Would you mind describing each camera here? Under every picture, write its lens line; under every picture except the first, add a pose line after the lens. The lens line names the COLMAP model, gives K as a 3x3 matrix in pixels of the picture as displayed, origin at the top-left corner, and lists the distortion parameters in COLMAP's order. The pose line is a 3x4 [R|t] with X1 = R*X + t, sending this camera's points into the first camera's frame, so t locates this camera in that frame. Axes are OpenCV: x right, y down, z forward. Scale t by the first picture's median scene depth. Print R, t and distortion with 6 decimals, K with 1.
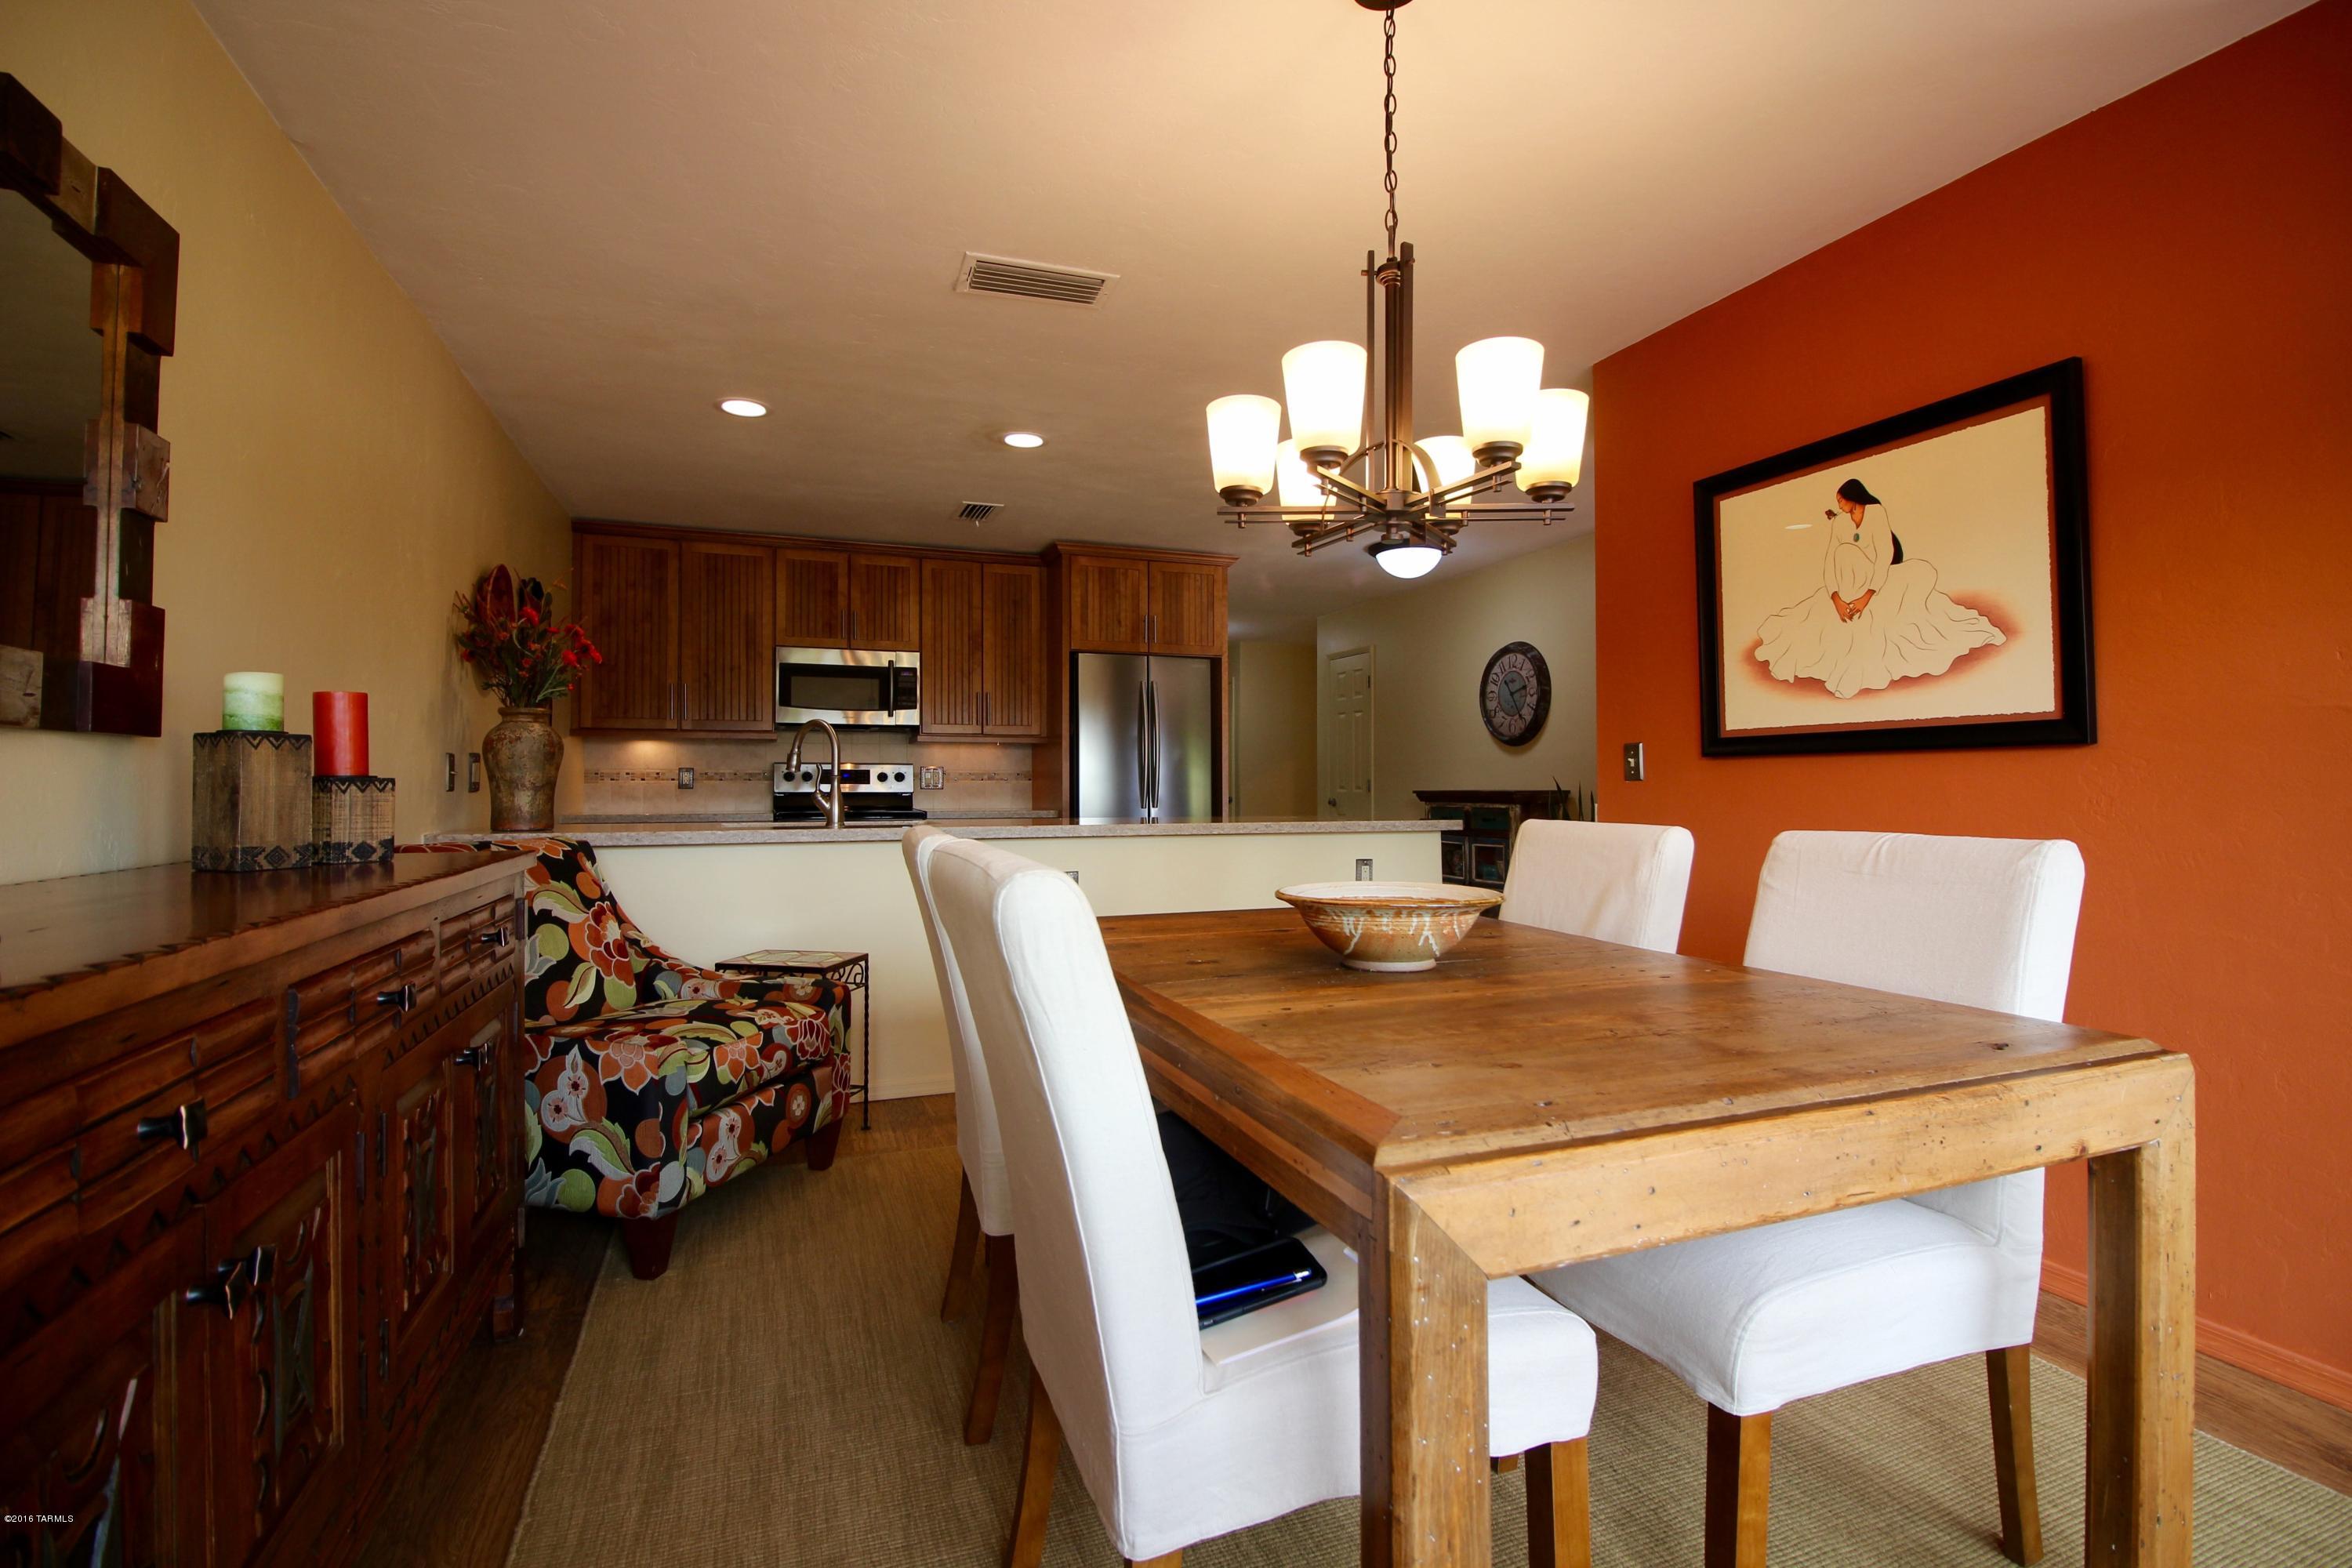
lens RADIAL K [[1101.0, 0, 1181.8], [0, 1101.0, 779.1], [0, 0, 1]] dist [0.001405, -0.013279]
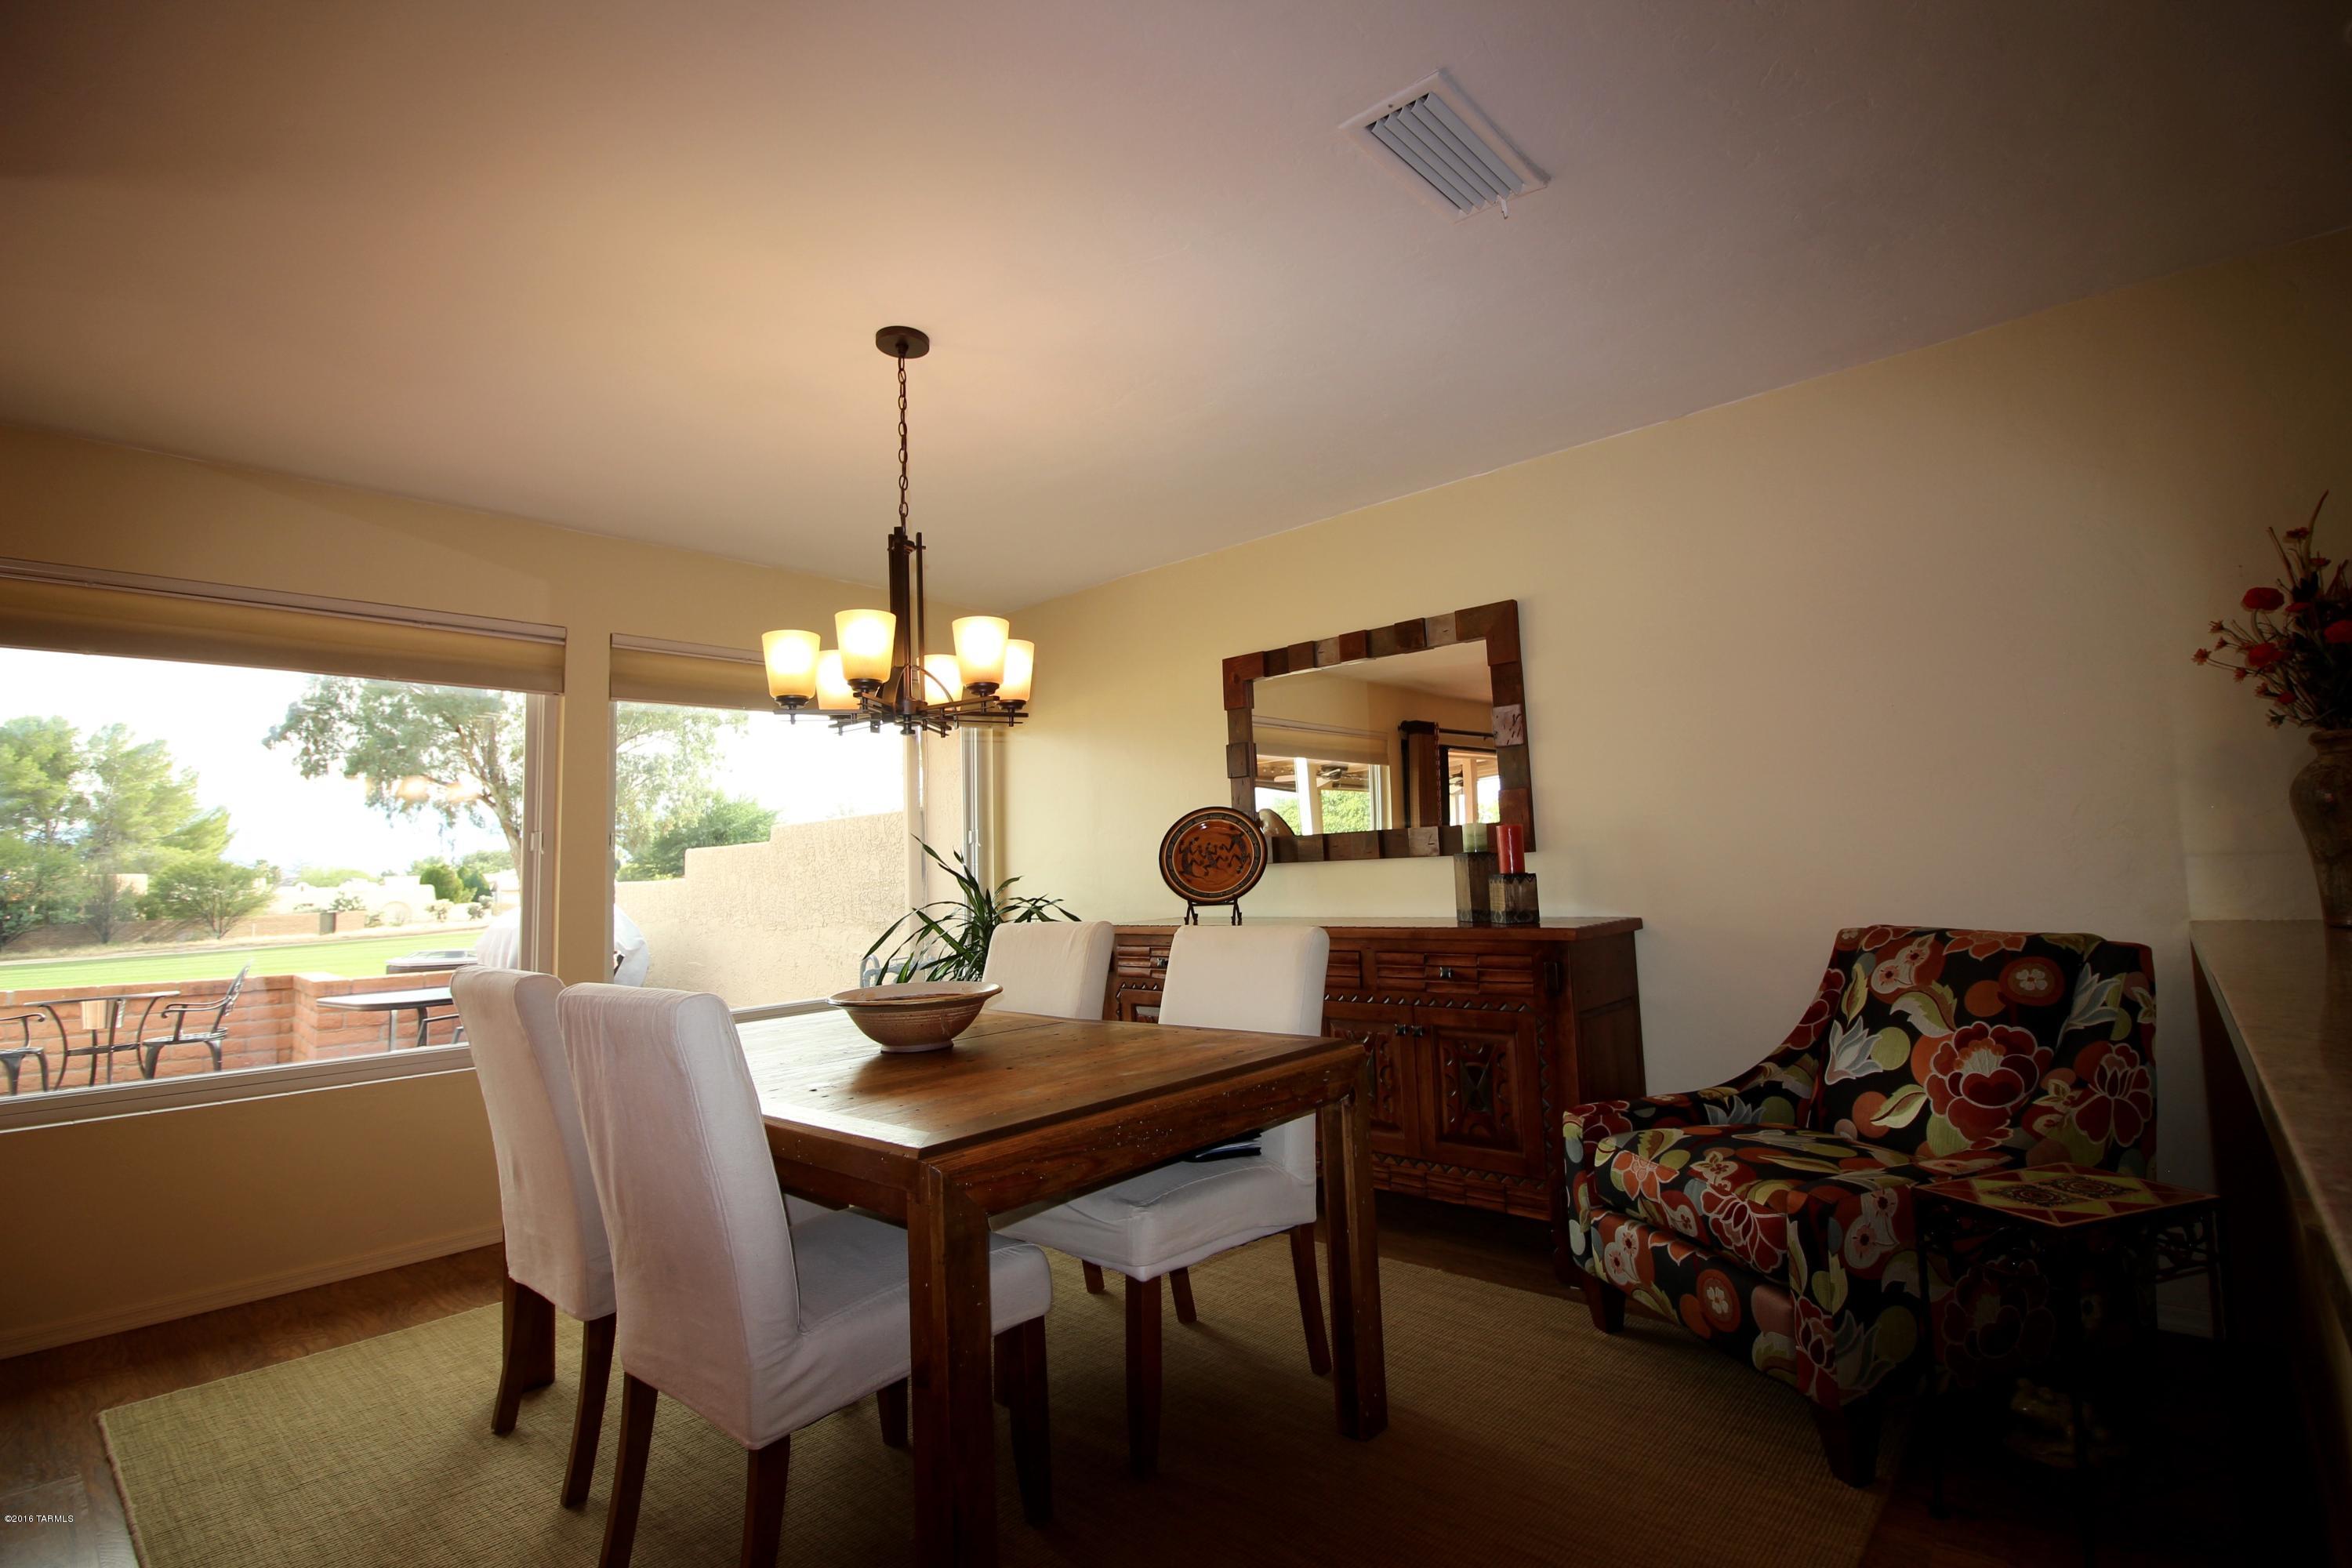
lens RADIAL K [[1101.0, 0, 1193.3], [0, 1101.0, 770.0], [0, 0, 1]] dist [0.001405, -0.013279]
pose [[-0.886009, -0.007543, -0.463608, 0.330830], [0.042420, 0.994356, -0.097249, -0.011719], [0.461724, -0.105830, -0.880688, 1.530294]]
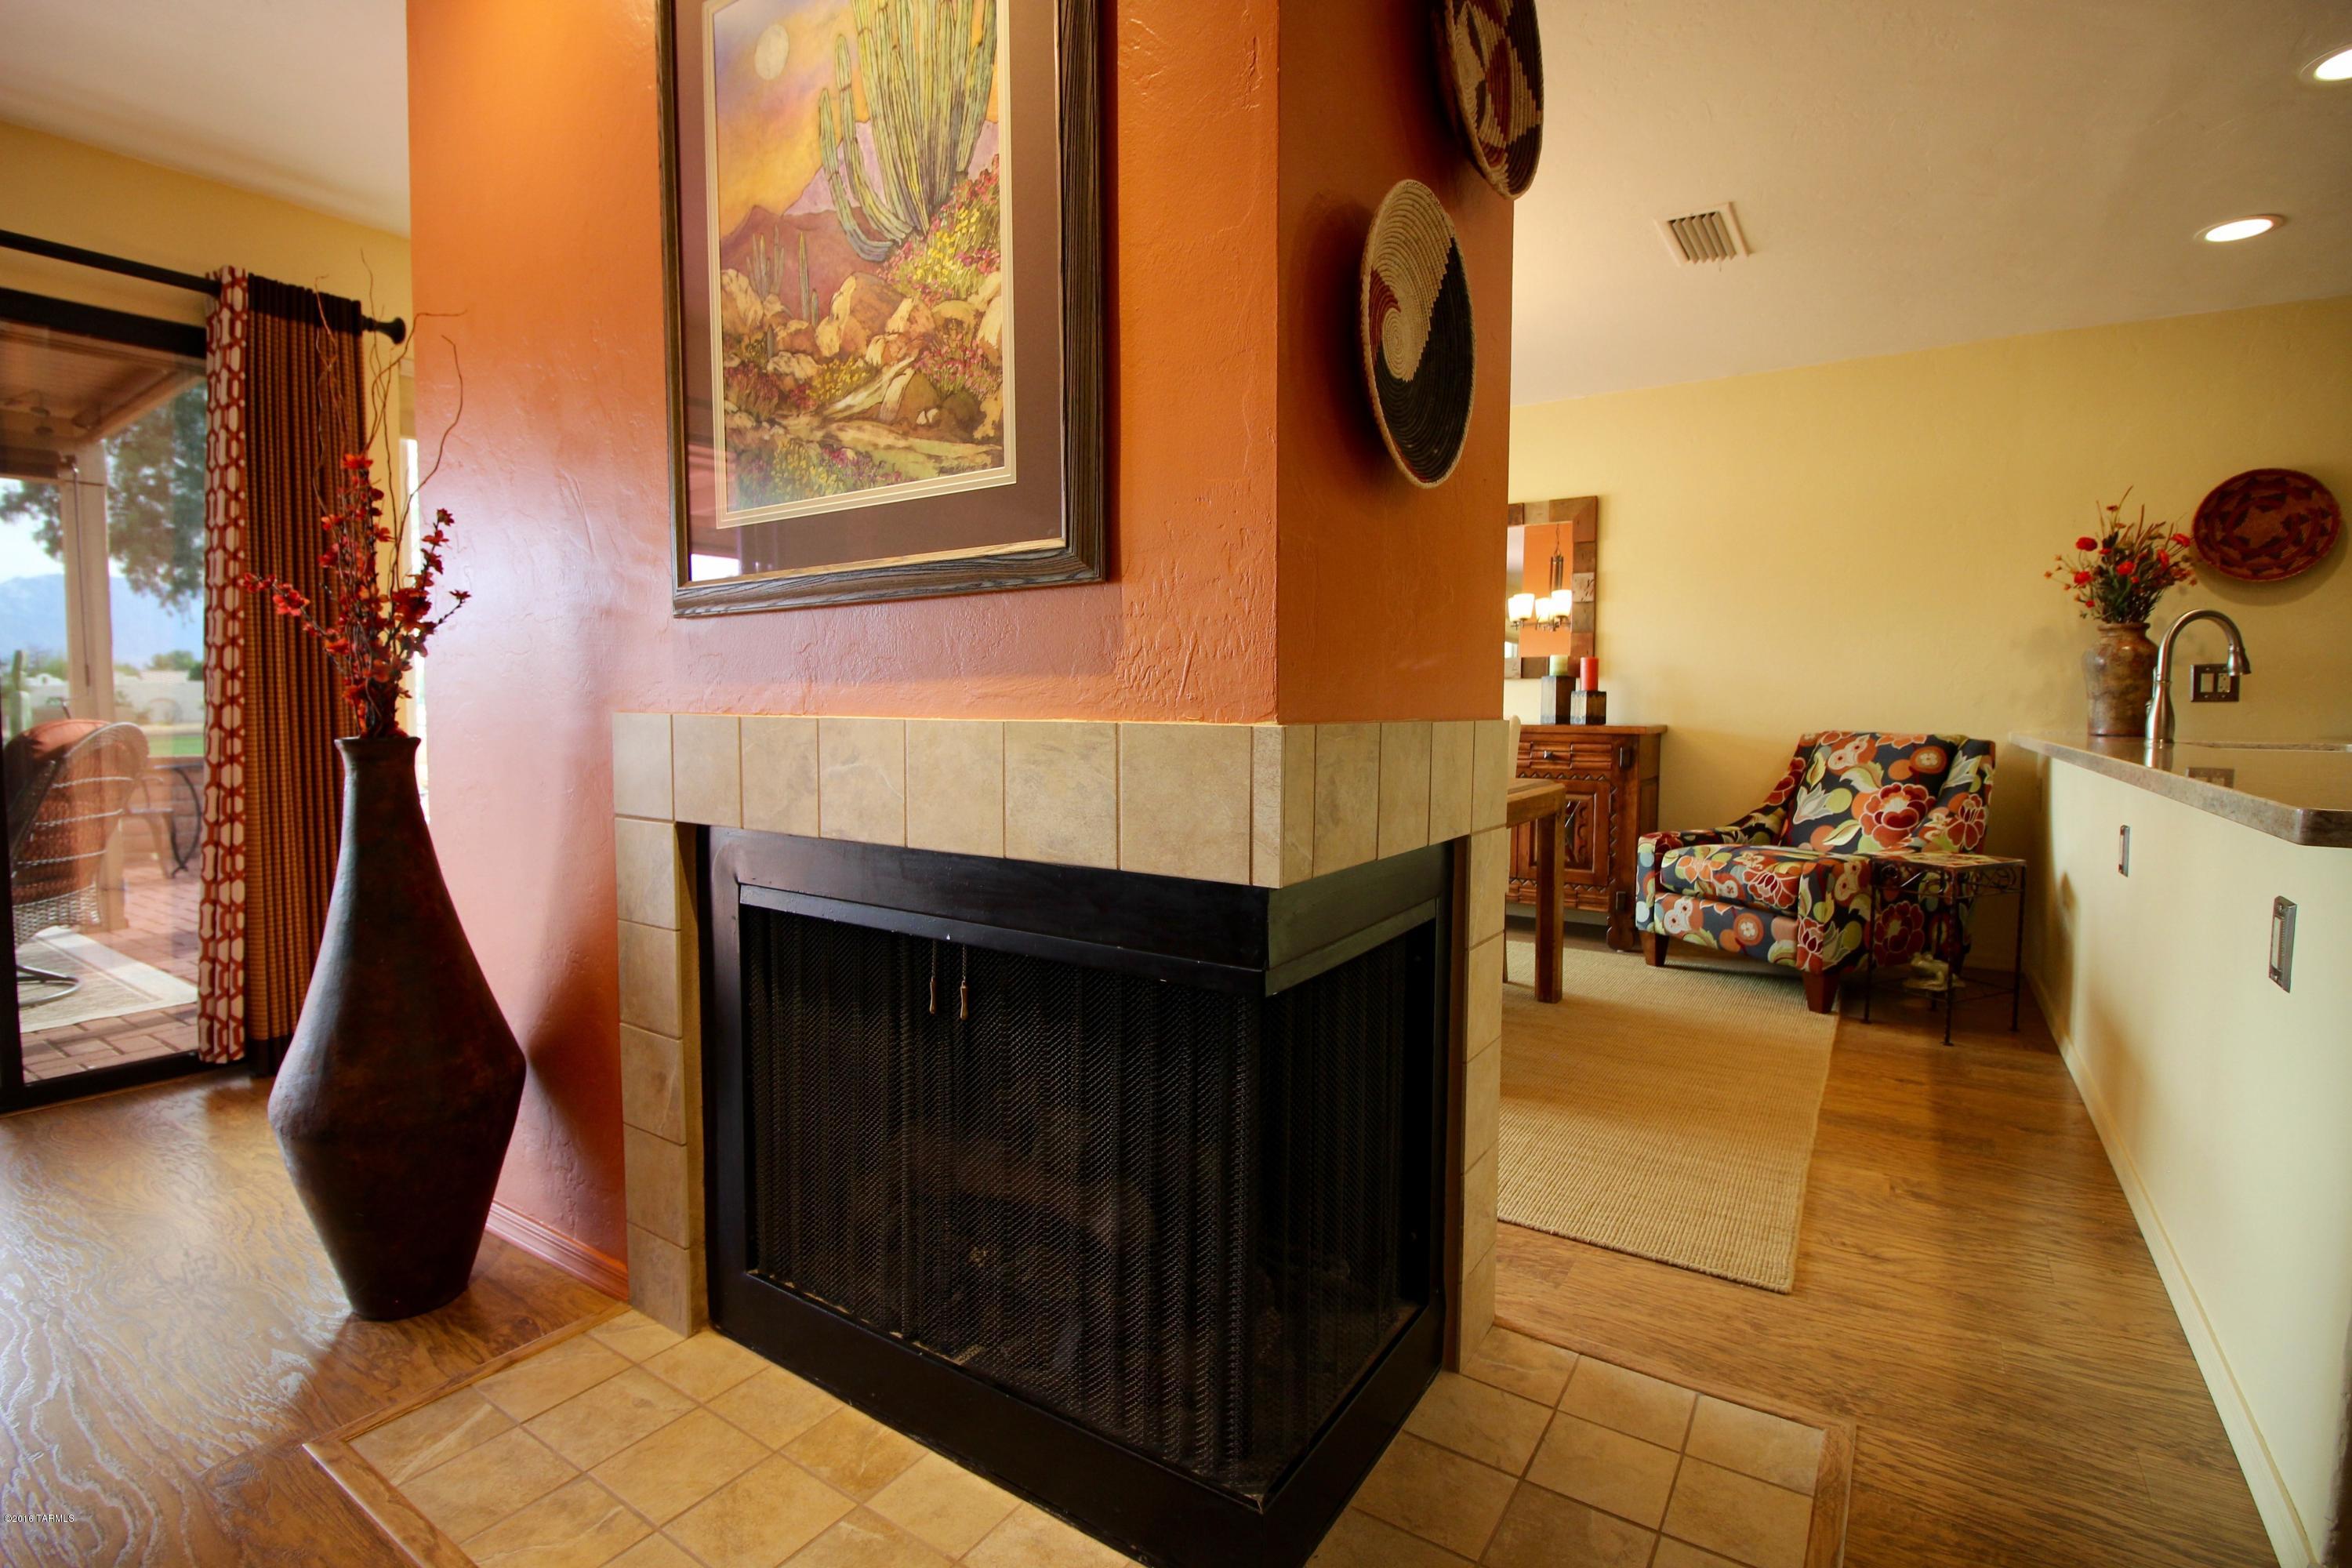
lens RADIAL K [[1101.0, 0, 1182.6], [0, 1101.0, 785.0], [0, 0, 1]] dist [0.001405, -0.013279]
pose [[-0.807981, 0.041725, -0.587729, 0.995450], [0.001360, 0.997619, 0.068956, 0.024551], [0.589206, 0.054916, -0.806114, 1.656862]]
